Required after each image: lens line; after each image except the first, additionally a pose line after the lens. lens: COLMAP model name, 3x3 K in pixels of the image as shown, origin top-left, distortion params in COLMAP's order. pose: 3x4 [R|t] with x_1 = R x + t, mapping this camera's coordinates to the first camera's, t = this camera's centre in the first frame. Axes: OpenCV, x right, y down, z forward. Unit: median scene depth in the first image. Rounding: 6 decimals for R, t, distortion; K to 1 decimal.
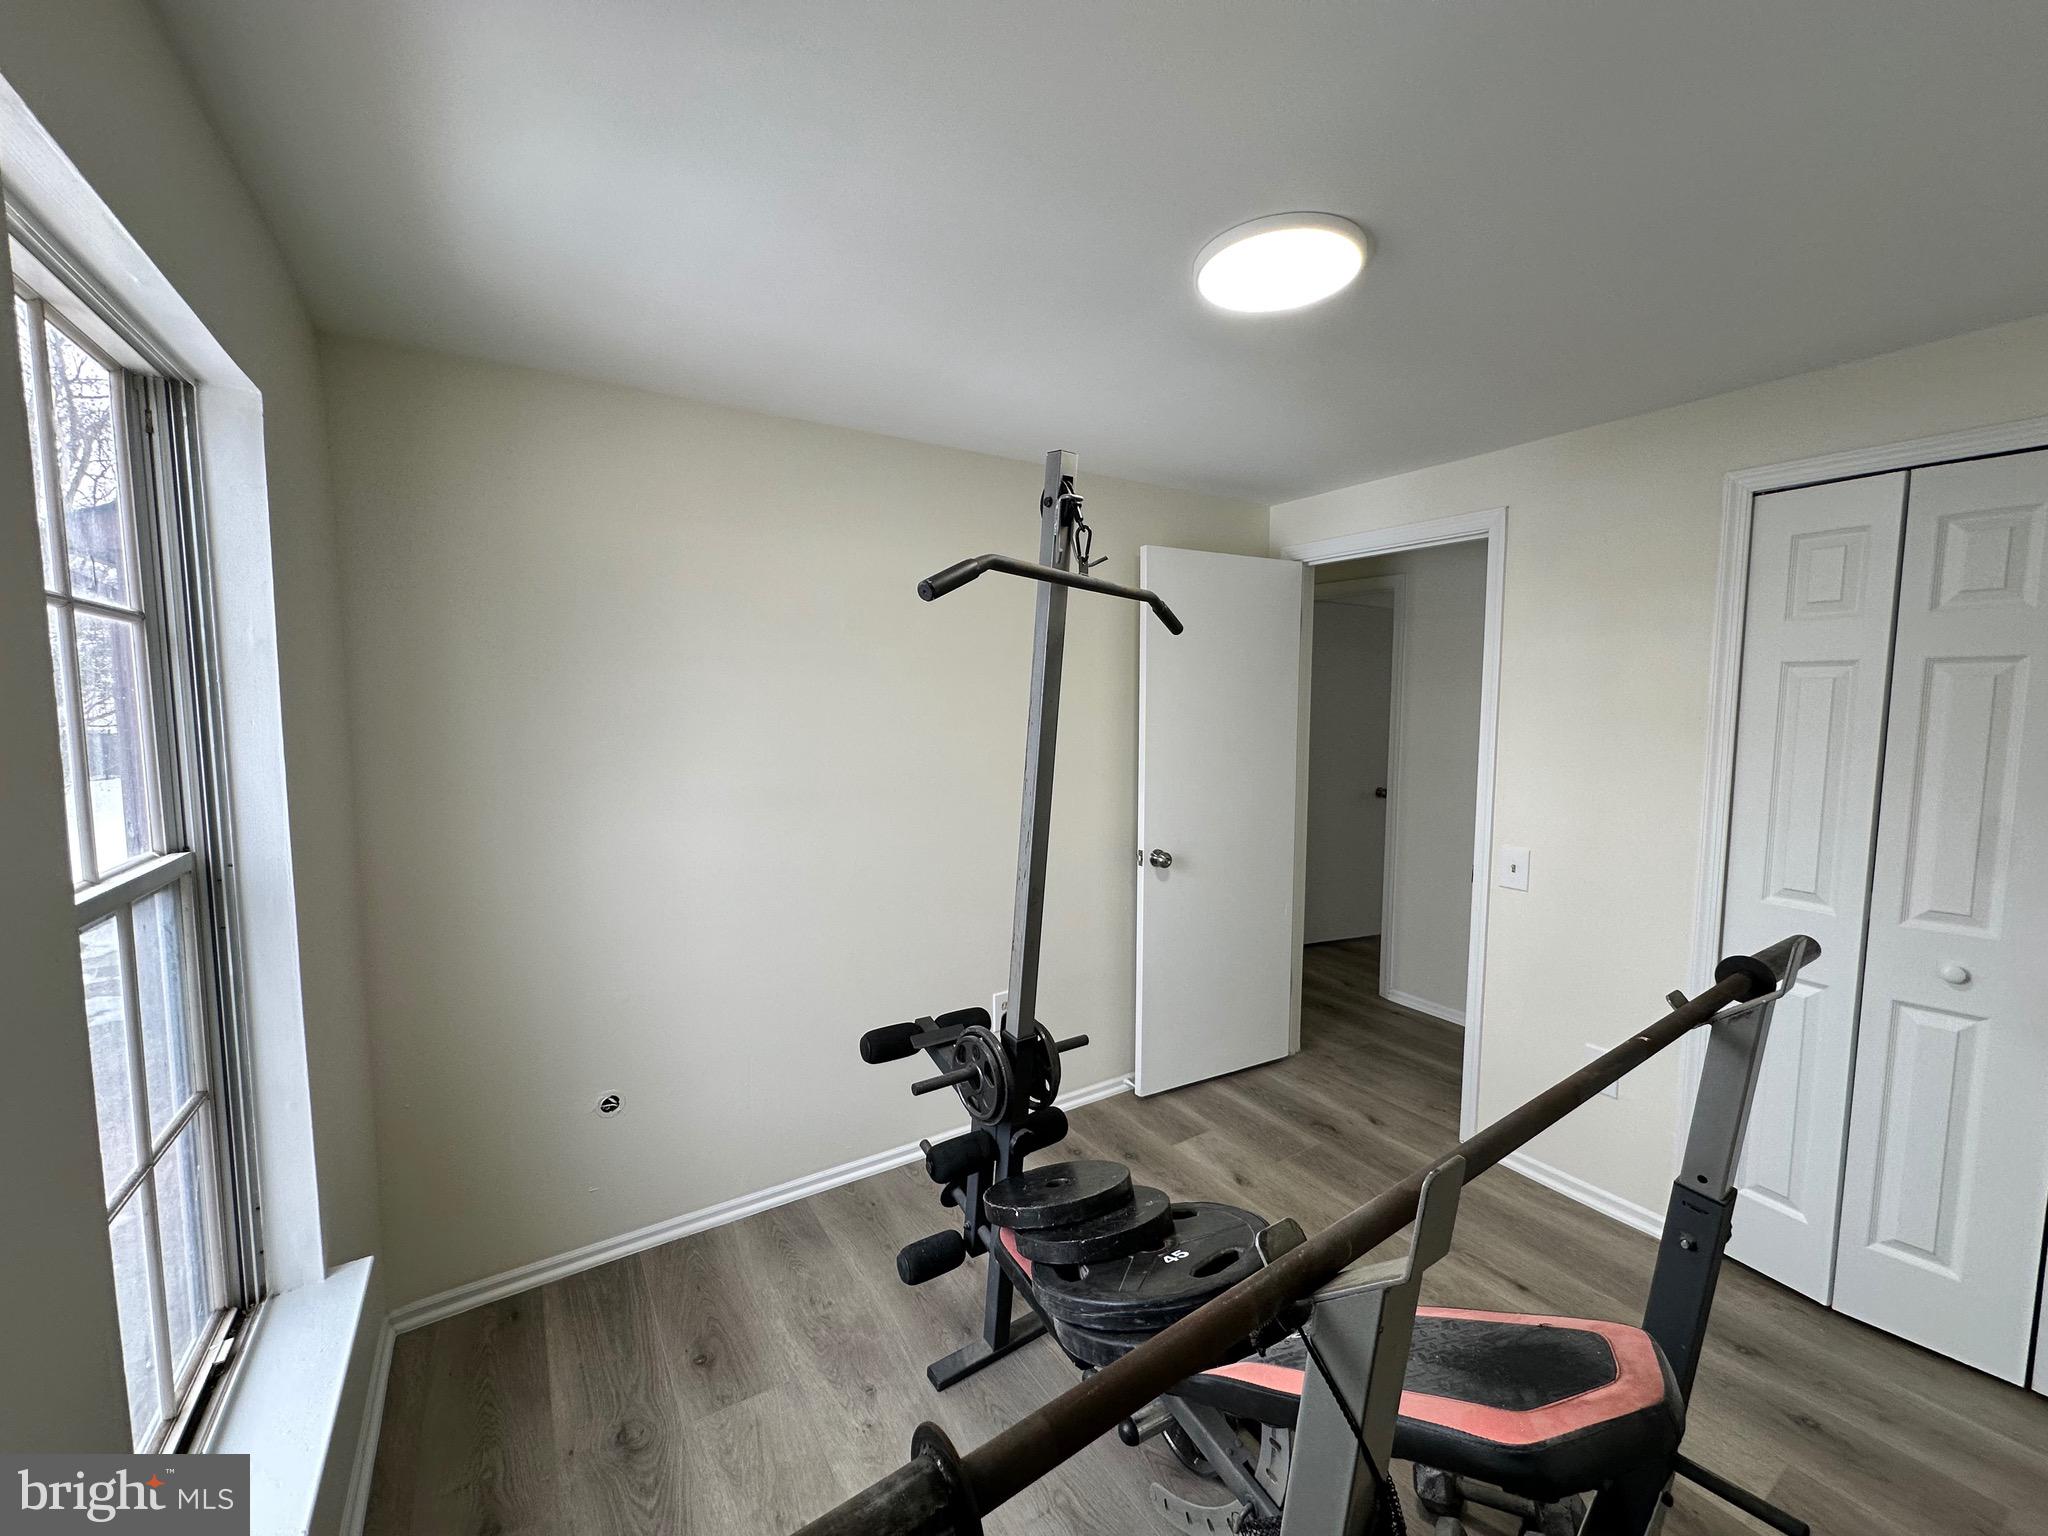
lens RADIAL K [[812.6, 0, 1019.2], [0, 812.6, 766.4], [0, 0, 1]] dist [-0.002411, 0.000102]
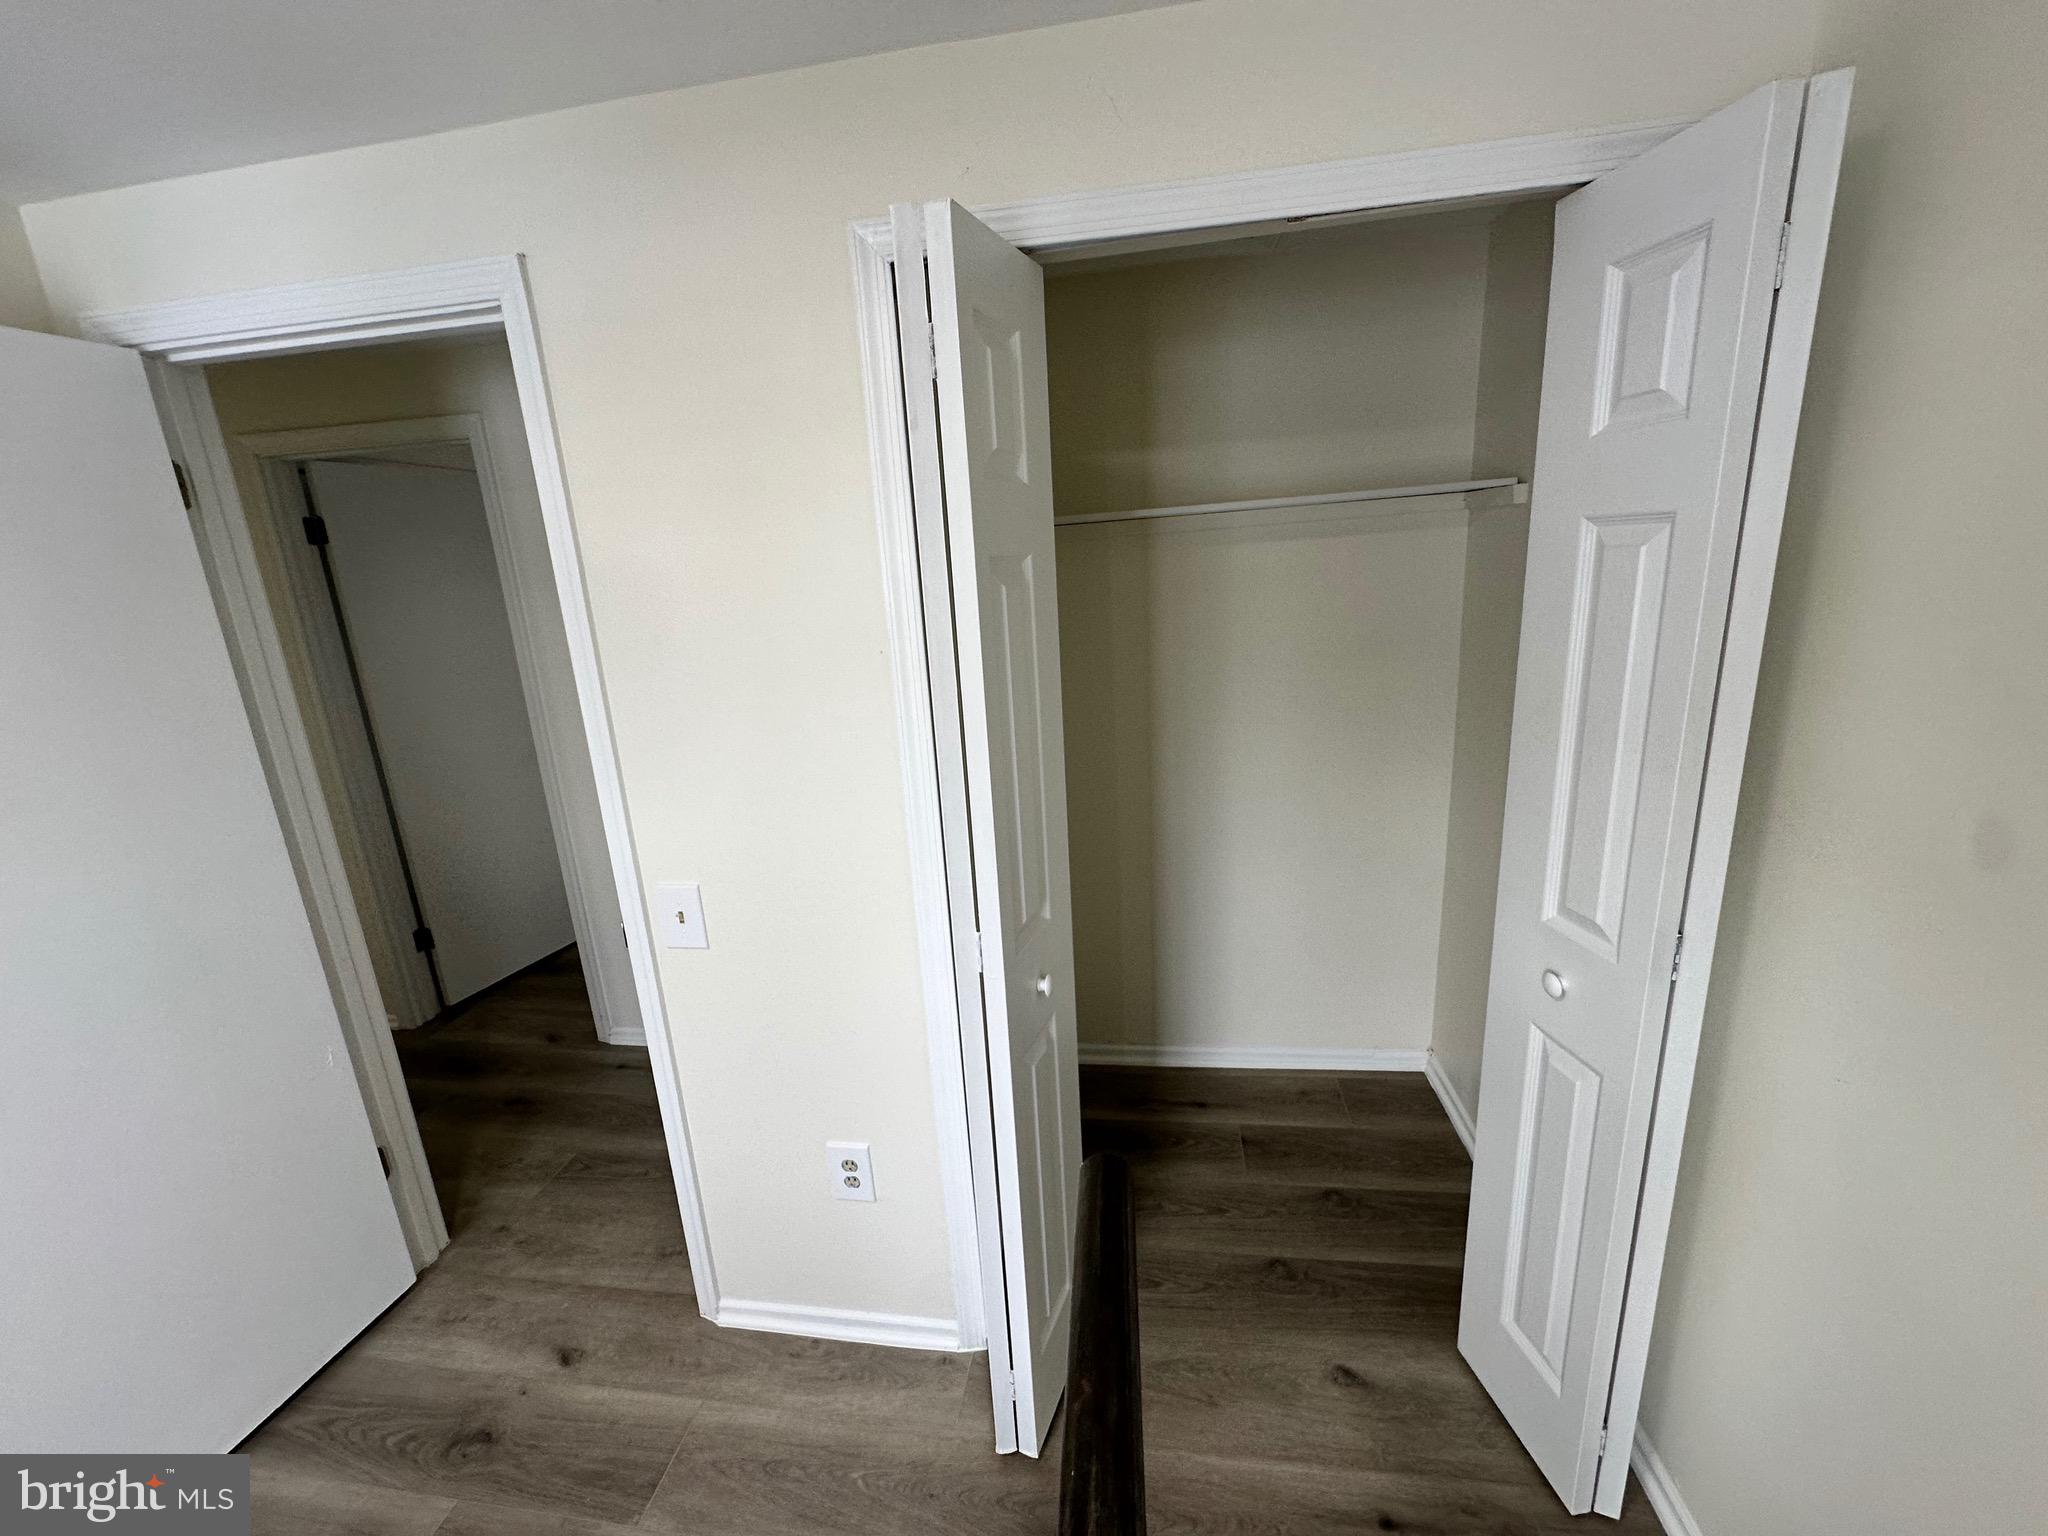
lens RADIAL K [[812.2, 0, 1022.7], [0, 812.2, 766.8], [0, 0, 1]] dist [-0.003168, -0.000274]
pose [[0.652816, -0.224570, 0.723464, 0.535721], [0.124473, 0.973866, 0.189979, -0.096046], [-0.747220, -0.033970, 0.663708, 0.612380]]
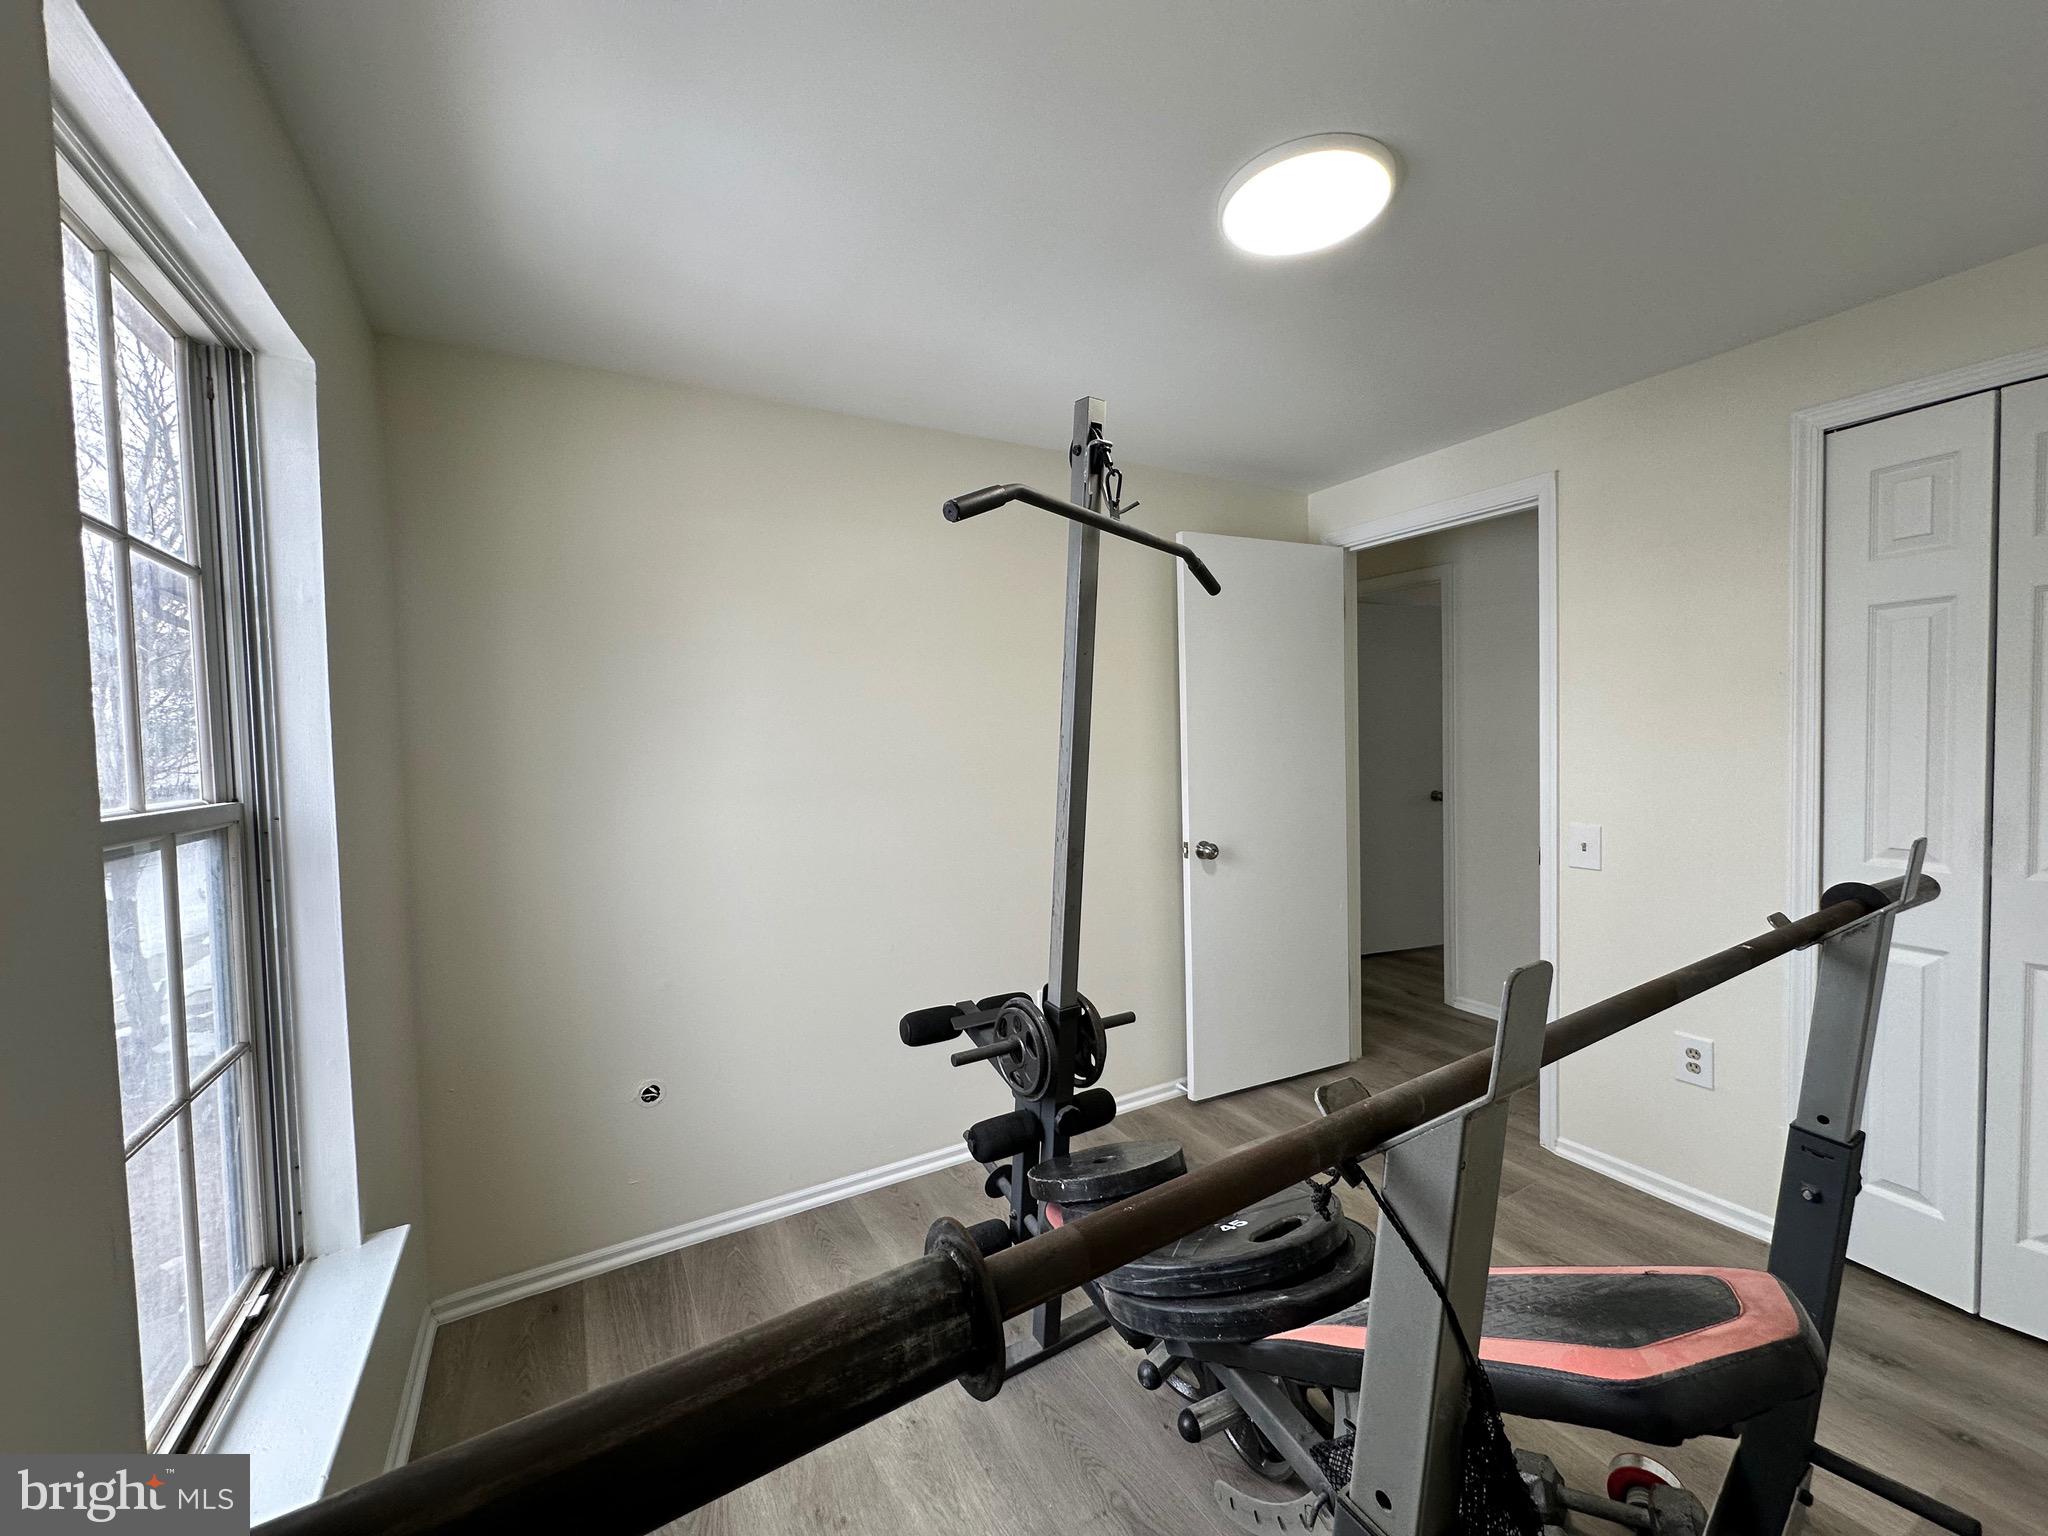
lens RADIAL K [[812.6, 0, 1019.2], [0, 812.6, 766.4], [0, 0, 1]] dist [-0.002411, 0.000102]
pose [[0.998258, -0.024442, -0.053706, 0.008114], [0.021893, 0.998629, -0.047544, 0.091879], [0.054794, 0.046285, 0.997424, 0.025379]]
